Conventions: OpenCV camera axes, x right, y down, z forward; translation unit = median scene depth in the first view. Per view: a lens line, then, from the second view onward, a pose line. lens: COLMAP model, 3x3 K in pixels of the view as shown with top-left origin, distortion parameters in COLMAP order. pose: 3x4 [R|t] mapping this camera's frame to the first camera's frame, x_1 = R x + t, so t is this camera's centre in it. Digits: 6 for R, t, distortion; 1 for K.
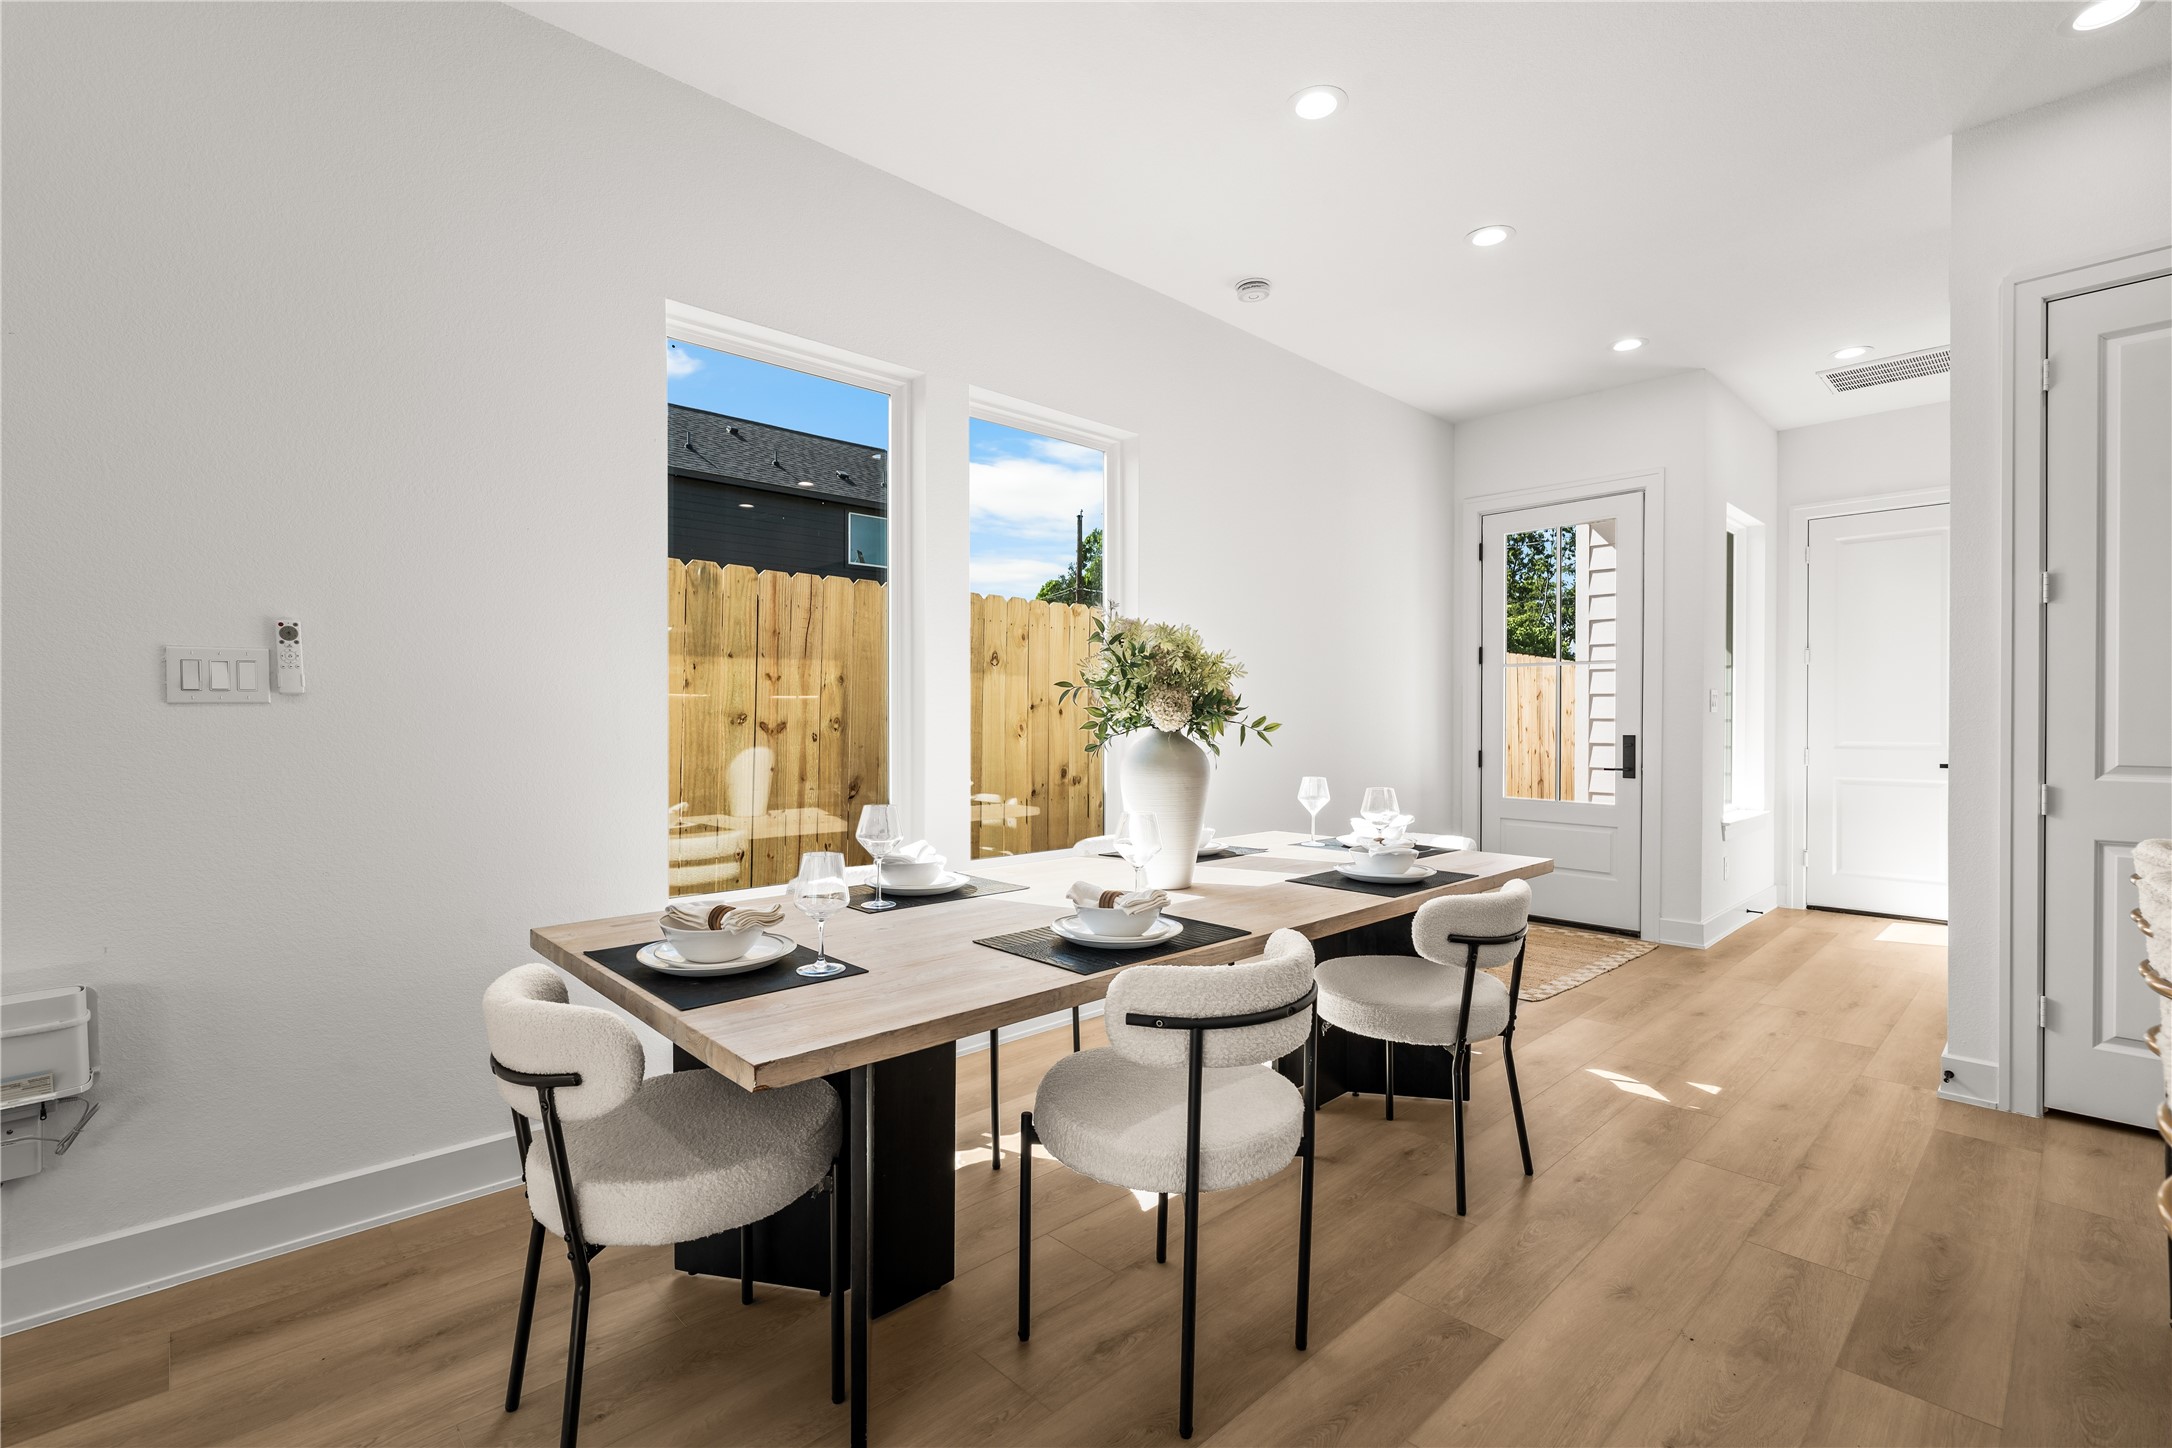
lens RADIAL K [[978.8, 0, 1084.4], [0, 978.8, 725.2], [0, 0, 1]] dist [-0.007147, 0.002646]
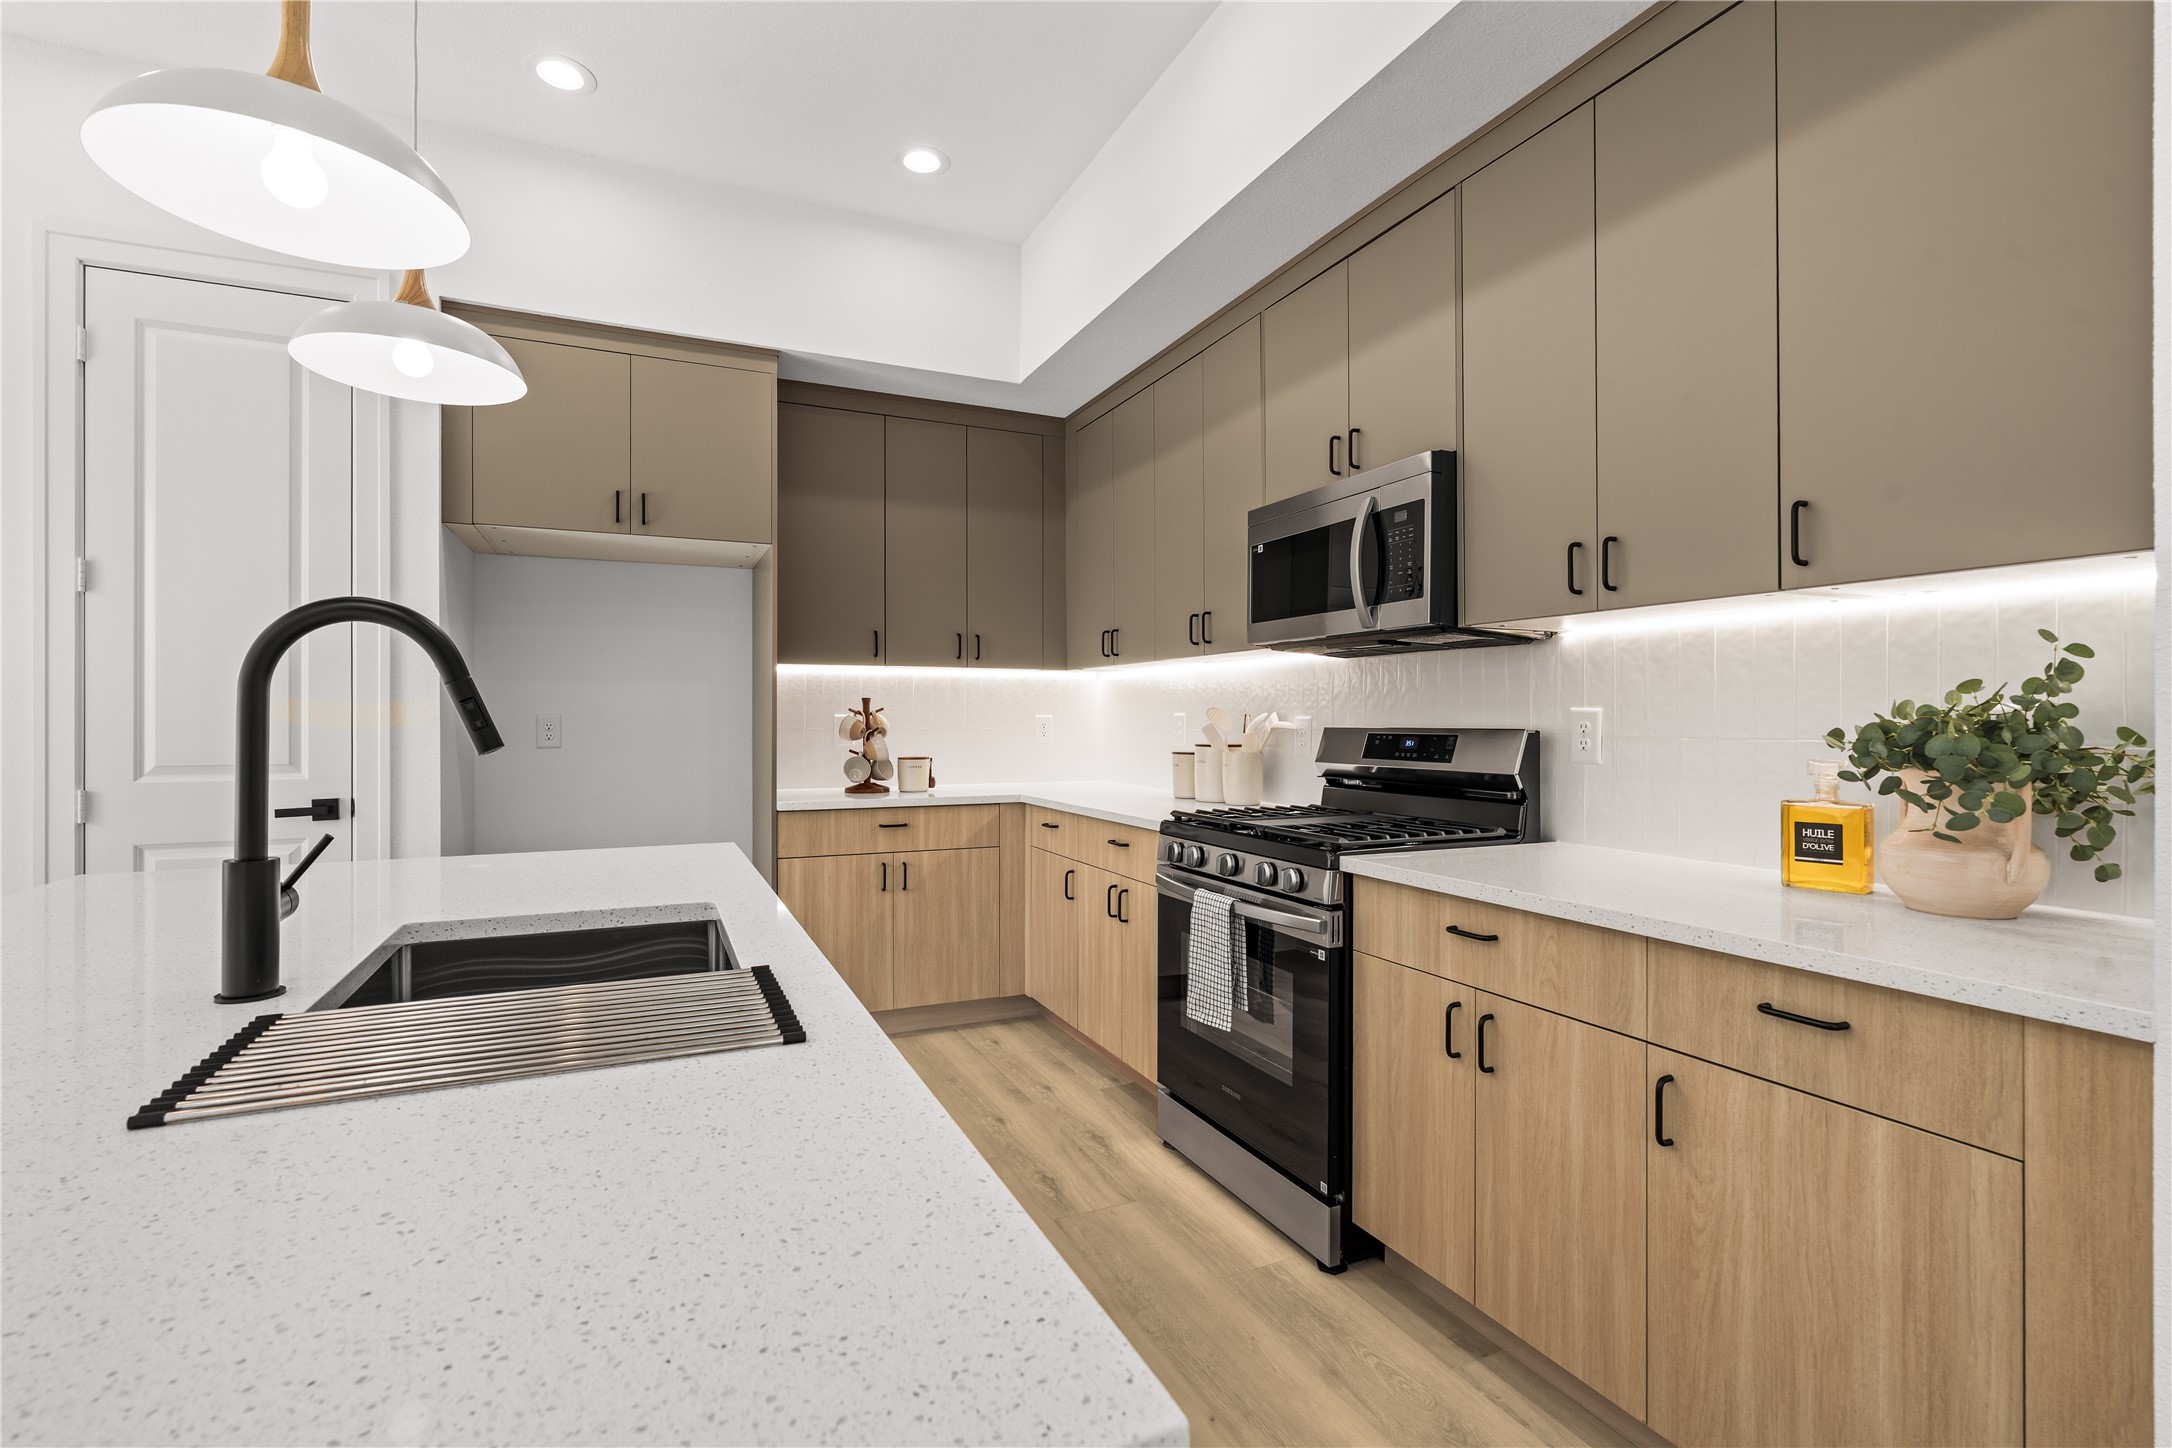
lens RADIAL K [[978.8, 0, 1097.5], [0, 978.8, 721.0], [0, 0, 1]] dist [-0.007147, 0.002646]
pose [[0.317648, -0.001944, 0.948207, 0.455777], [0.005794, 0.999983, 0.000109, 0.000921], [-0.948191, 0.005459, 0.317654, -0.211830]]
